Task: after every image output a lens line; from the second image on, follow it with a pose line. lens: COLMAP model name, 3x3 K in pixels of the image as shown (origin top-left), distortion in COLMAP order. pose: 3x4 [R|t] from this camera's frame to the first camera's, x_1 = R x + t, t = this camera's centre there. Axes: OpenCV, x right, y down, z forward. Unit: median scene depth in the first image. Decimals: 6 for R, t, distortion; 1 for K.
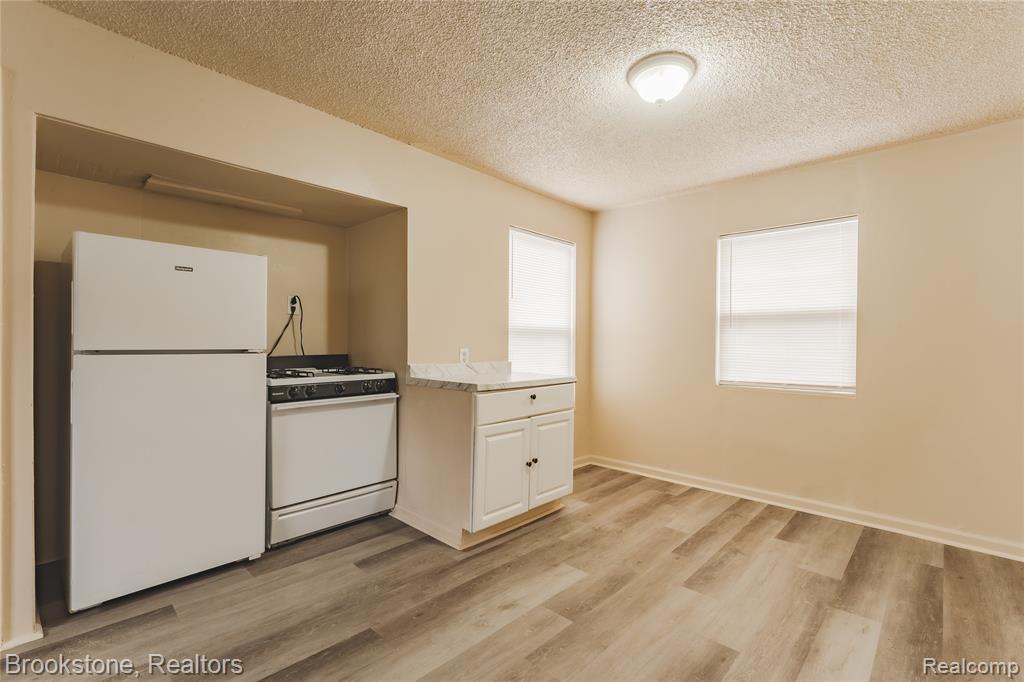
lens RADIAL K [[453.1, 0, 512.0], [0, 453.1, 341.0], [0, 0, 1]] dist [-0.000246, -0.000074]
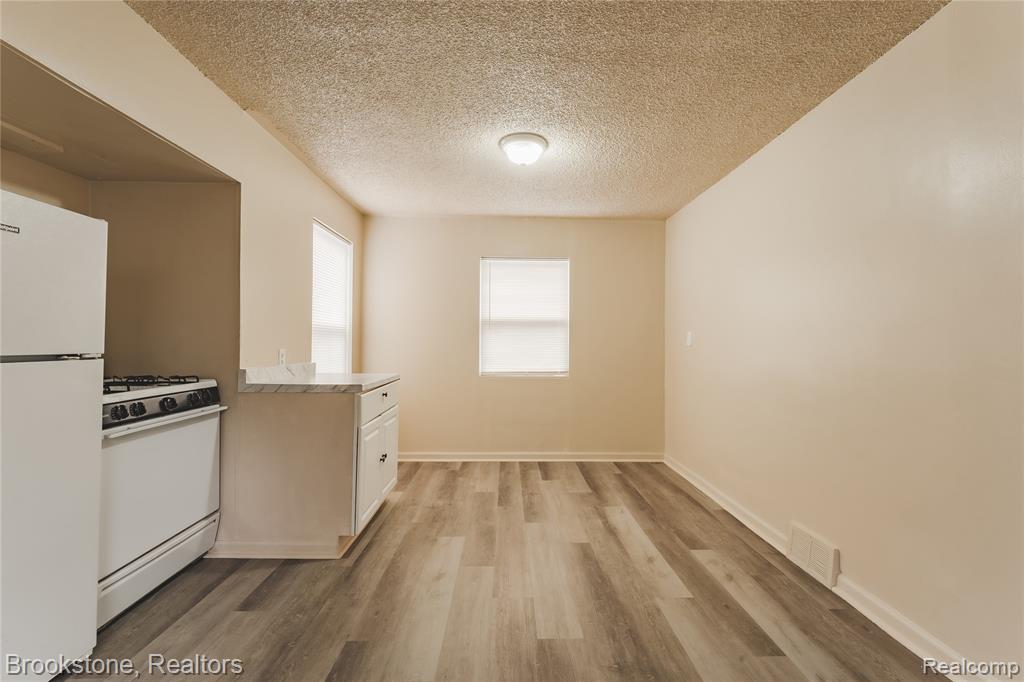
lens RADIAL K [[464.8, 0, 512.6], [0, 464.8, 334.3], [0, 0, 1]] dist [0.000944, 0.000106]
pose [[0.709531, 0.009943, 0.704604, -0.499874], [-0.002422, 0.999929, -0.011671, -0.003775], [-0.704670, 0.006575, 0.709504, 0.032557]]
